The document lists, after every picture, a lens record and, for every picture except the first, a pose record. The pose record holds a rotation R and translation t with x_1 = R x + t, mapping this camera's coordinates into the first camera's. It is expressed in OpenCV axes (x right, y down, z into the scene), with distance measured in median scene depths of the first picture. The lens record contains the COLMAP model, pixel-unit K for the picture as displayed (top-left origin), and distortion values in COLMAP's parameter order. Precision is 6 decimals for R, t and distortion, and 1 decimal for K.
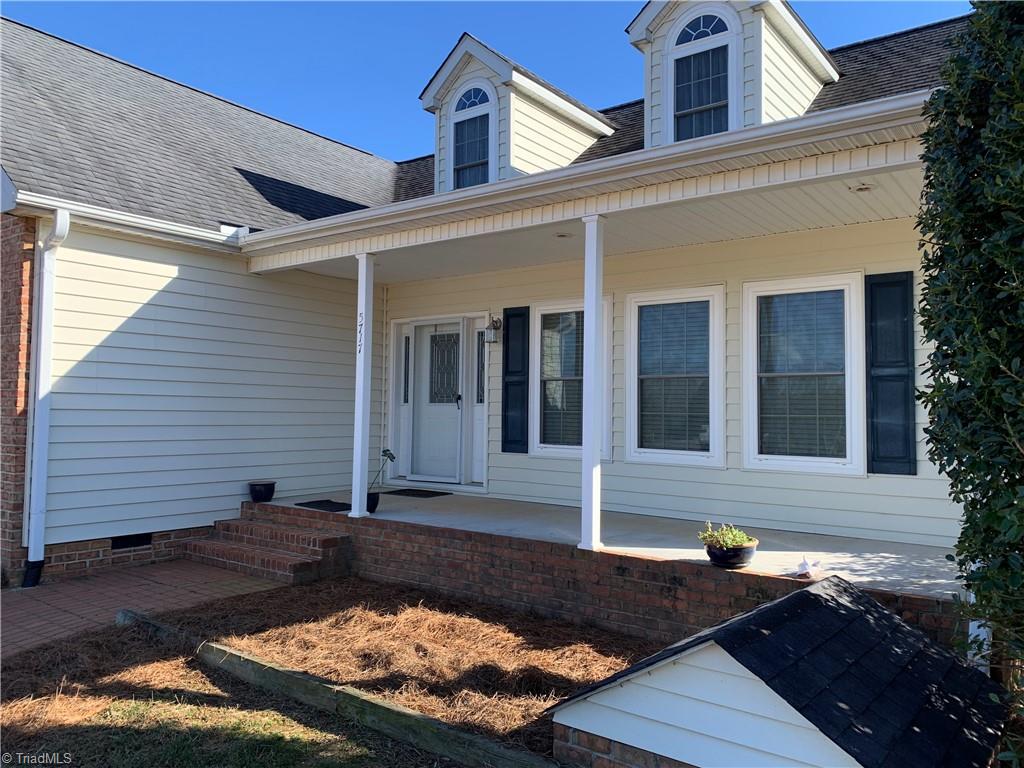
lens RADIAL K [[770.5, 0, 514.2], [0, 770.5, 379.8], [0, 0, 1]] dist [0.018773, -0.011390]
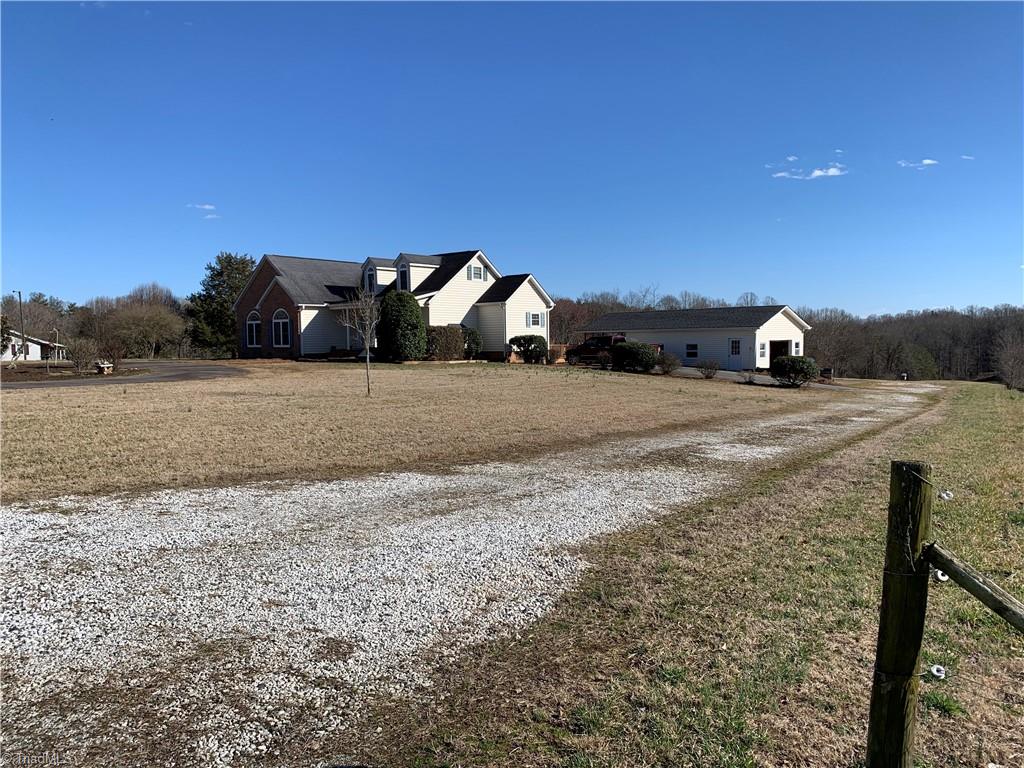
lens RADIAL K [[770.5, 0, 516.1], [0, 770.5, 390.4], [0, 0, 1]] dist [0.018773, -0.011390]
pose [[0.997359, -0.023407, -0.068752, 1.526378], [0.030788, 0.993637, 0.108340, -0.130115], [0.065779, -0.110171, 0.991734, -4.997722]]
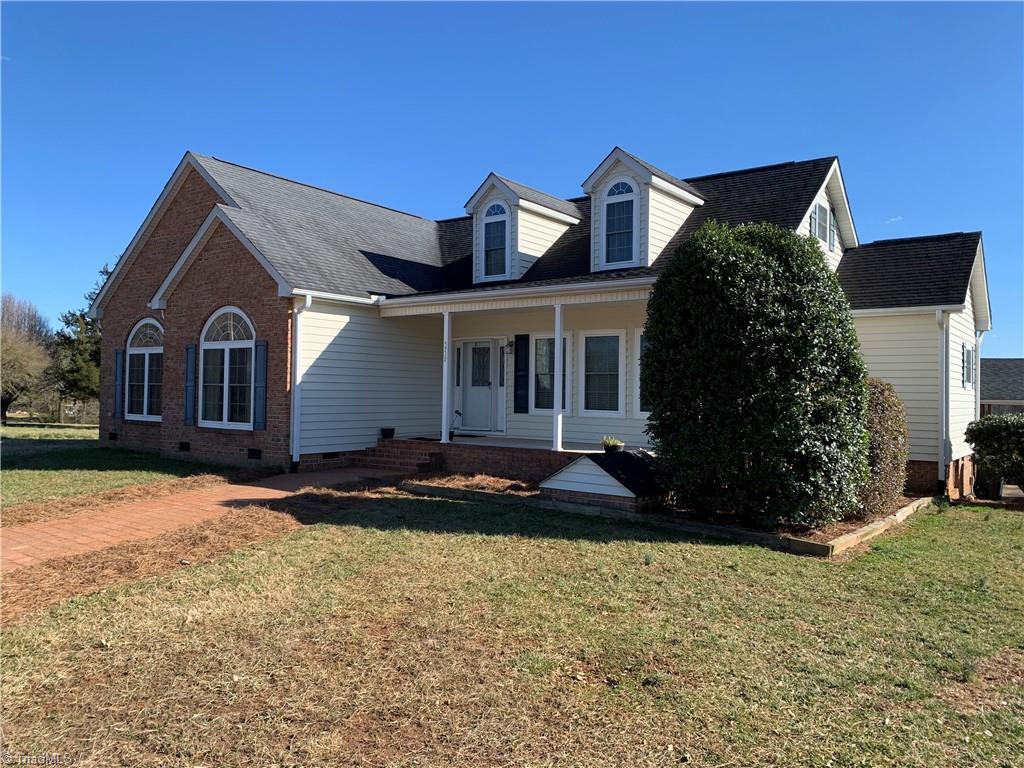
lens RADIAL K [[770.5, 0, 508.7], [0, 770.5, 378.3], [0, 0, 1]] dist [0.018773, -0.011390]
pose [[0.999996, 0.000713, 0.002847, -0.037972], [-0.000781, 0.999715, 0.023881, -0.037173], [-0.002829, -0.023883, 0.999711, -0.938225]]
